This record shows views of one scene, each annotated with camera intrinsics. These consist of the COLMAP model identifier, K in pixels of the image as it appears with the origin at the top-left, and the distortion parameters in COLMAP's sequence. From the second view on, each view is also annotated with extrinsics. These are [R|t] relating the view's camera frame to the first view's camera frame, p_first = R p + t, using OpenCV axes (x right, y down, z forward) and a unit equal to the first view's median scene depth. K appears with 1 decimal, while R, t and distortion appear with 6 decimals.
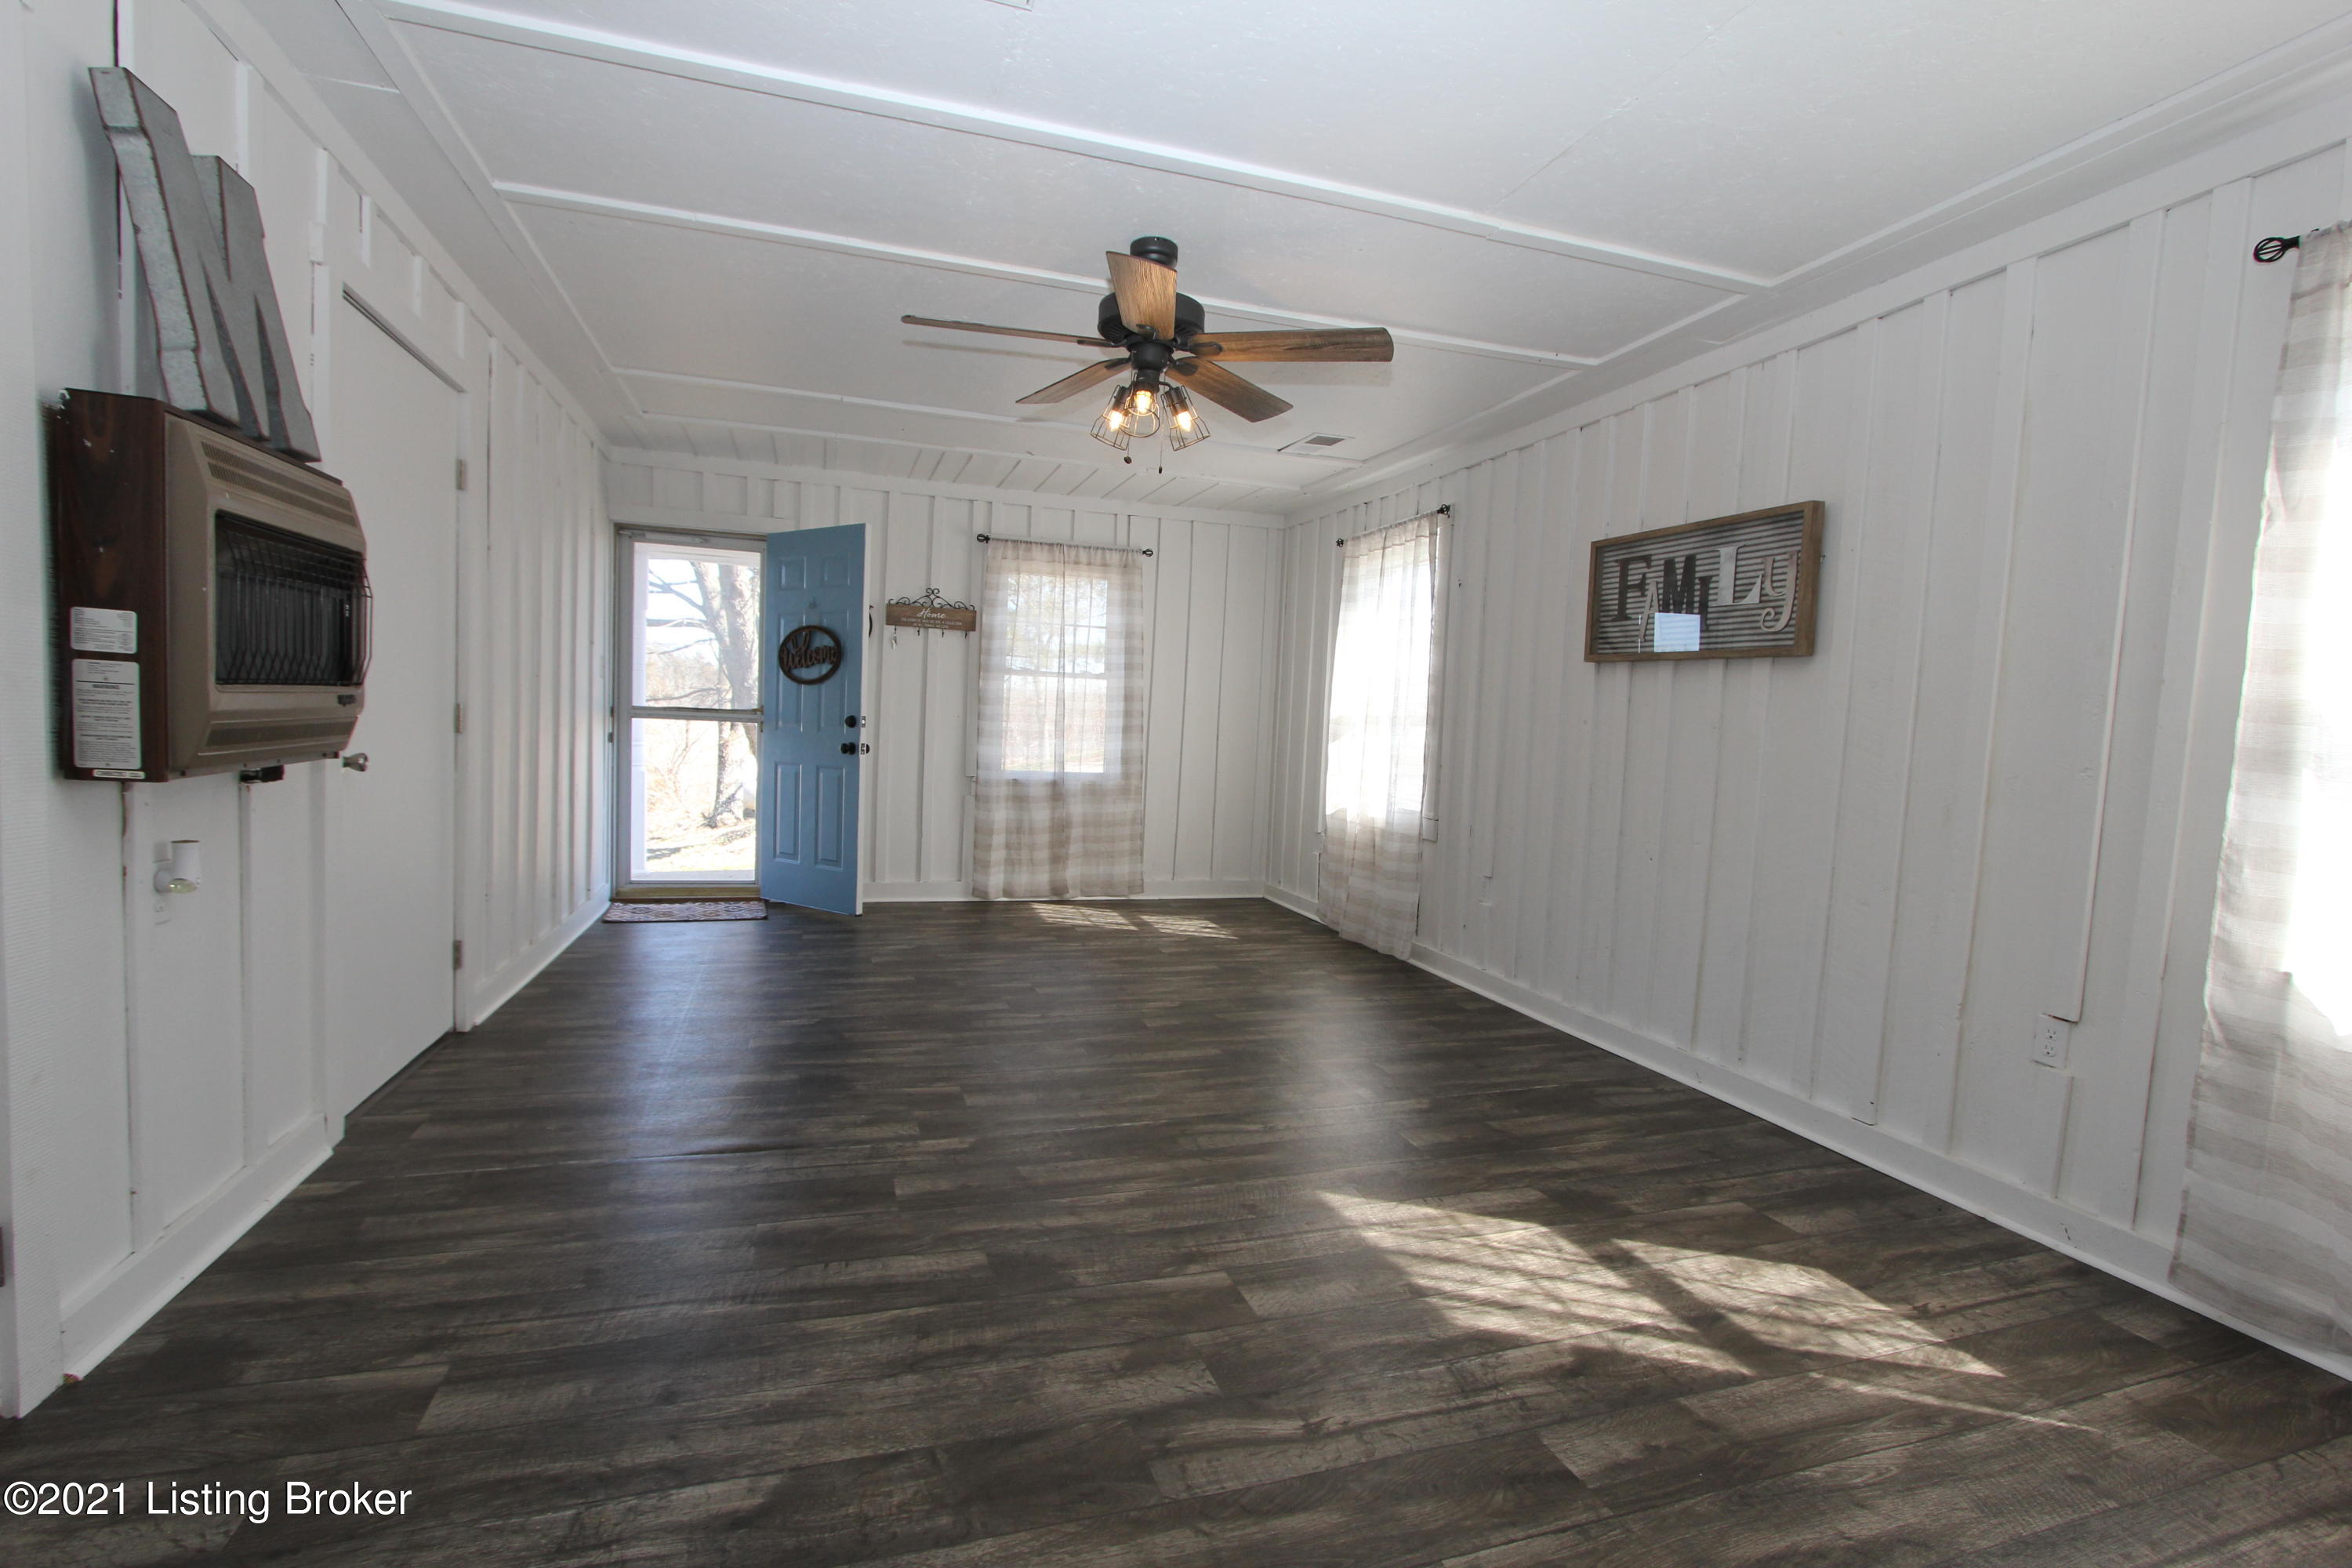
lens RADIAL K [[1097.4, 0, 1174.5], [0, 1097.4, 783.4], [0, 0, 1]] dist [-0.011819, -0.000182]
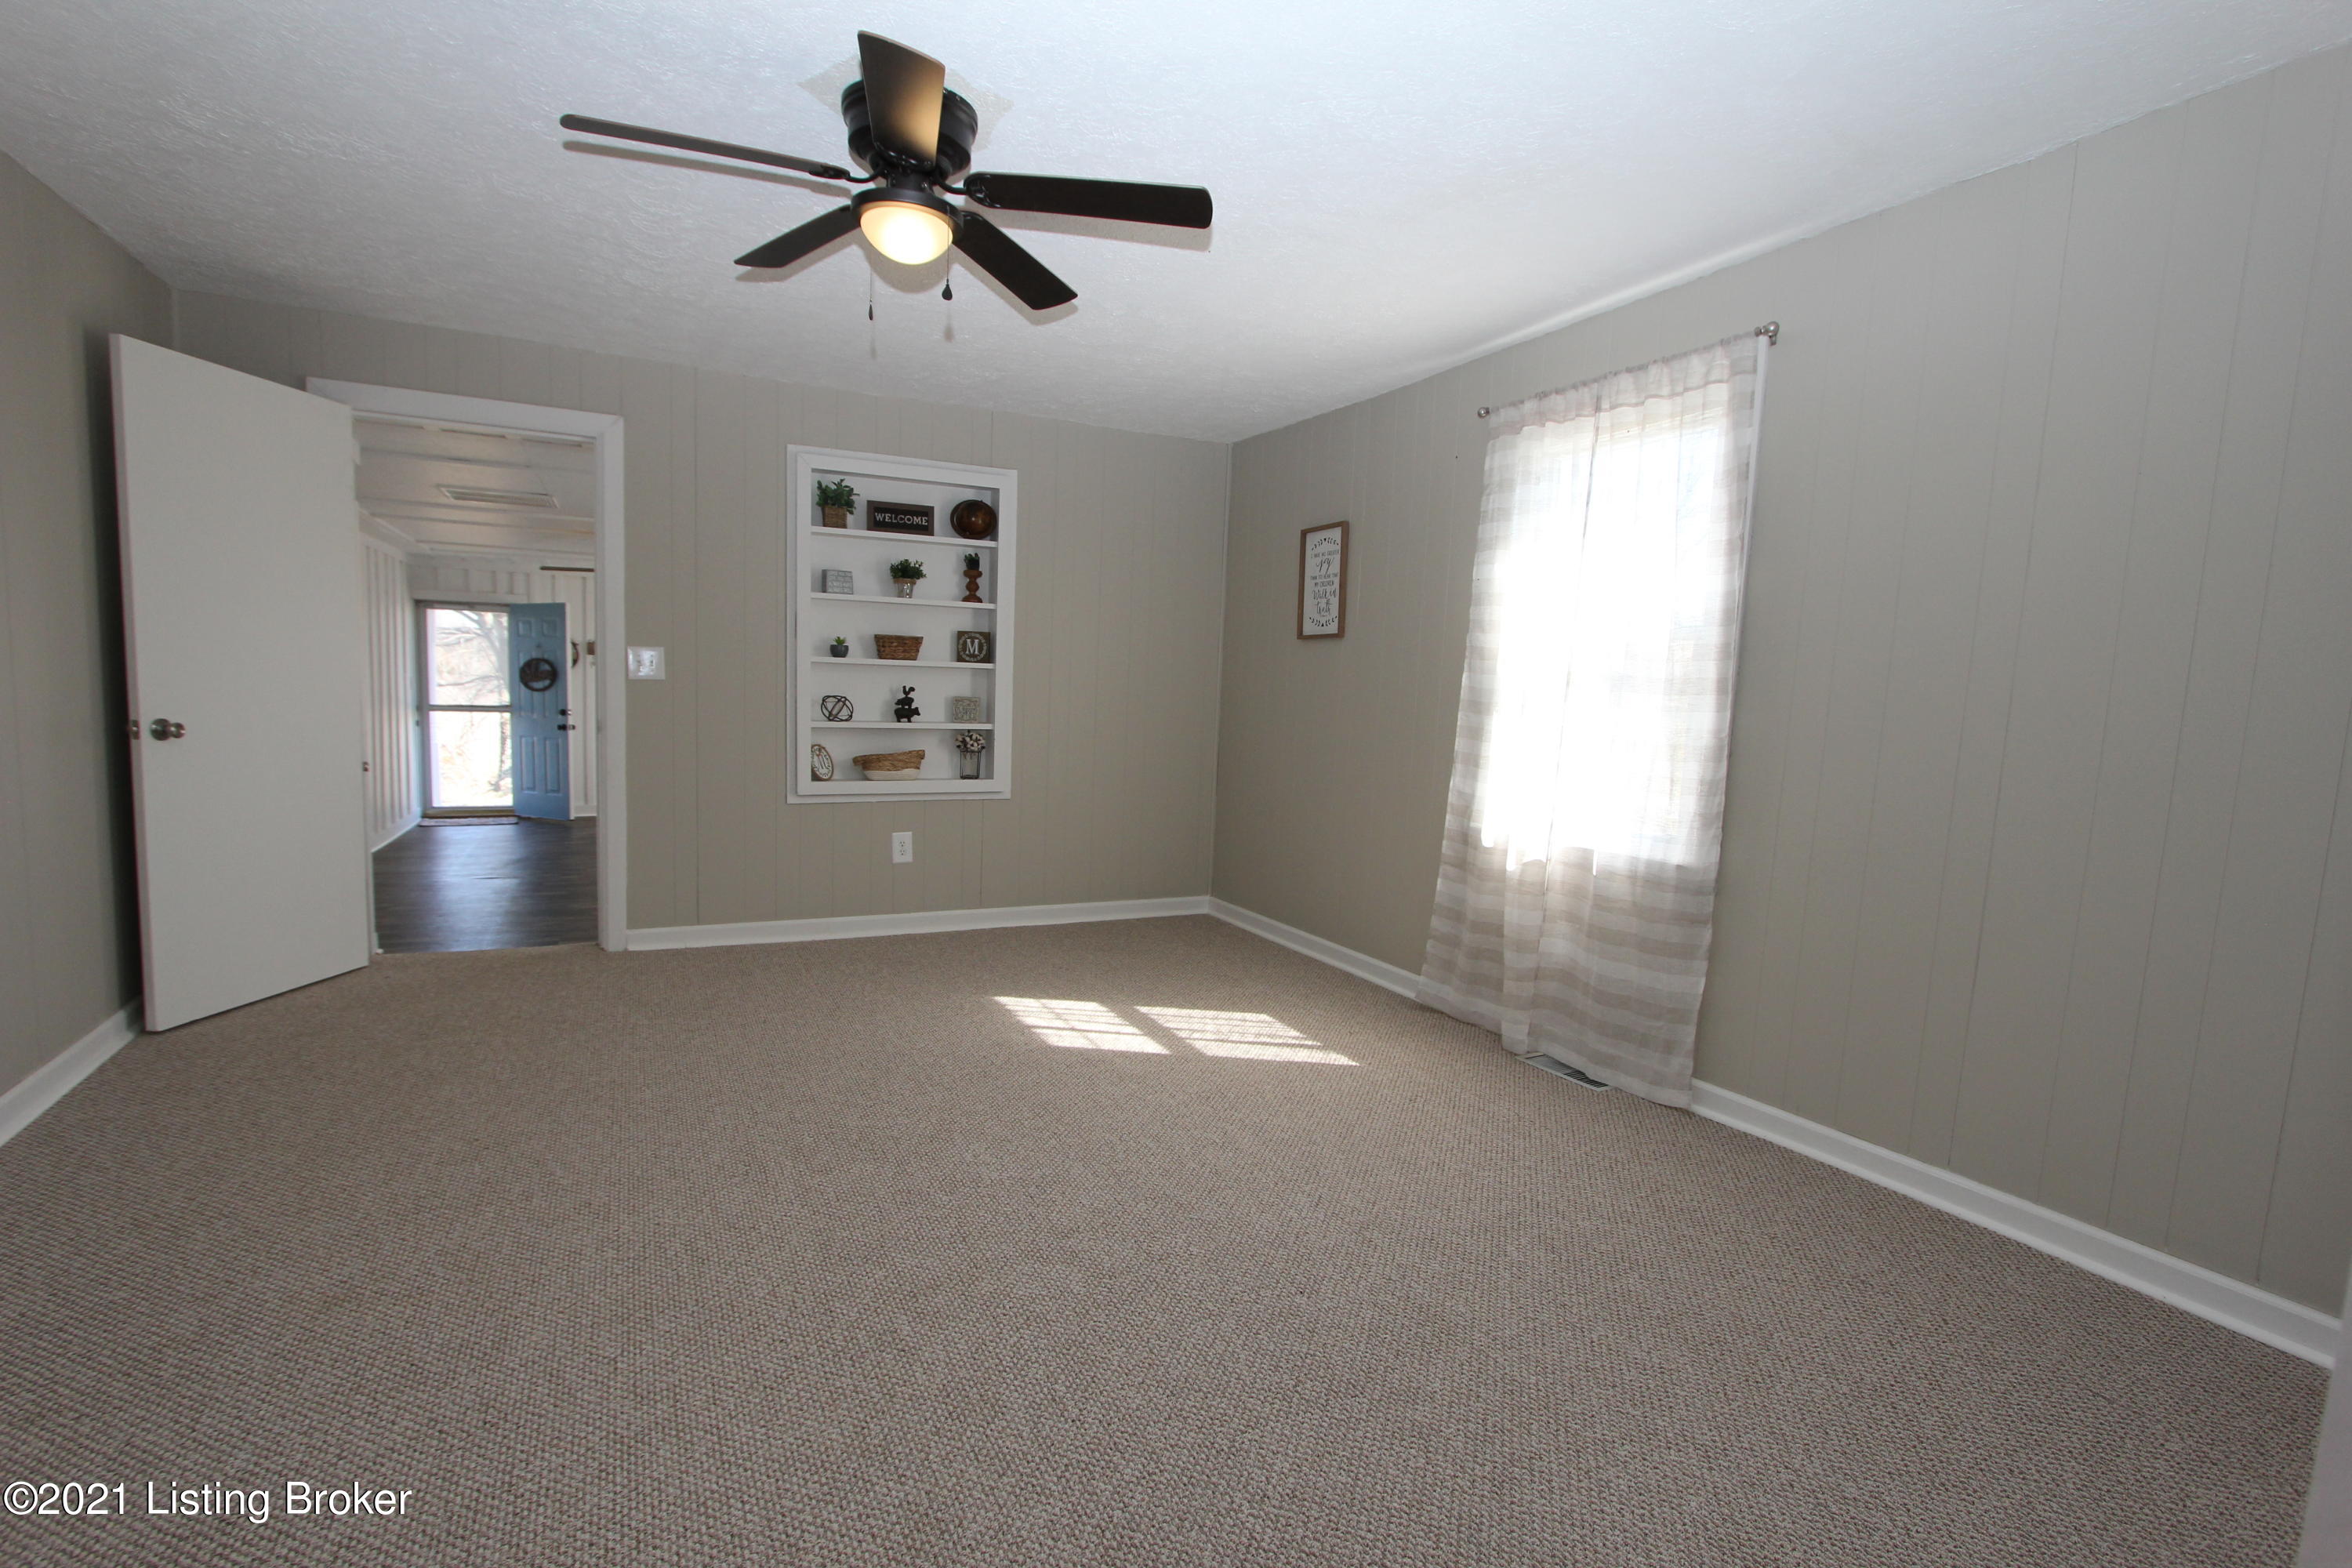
lens RADIAL K [[1097.4, 0, 1176.3], [0, 1097.4, 793.5], [0, 0, 1]] dist [-0.011819, -0.000182]
pose [[0.987099, -0.026508, 0.157898, 0.396472], [0.020601, 0.999029, 0.038933, 0.027100], [-0.158777, -0.035177, 0.986688, -0.903298]]
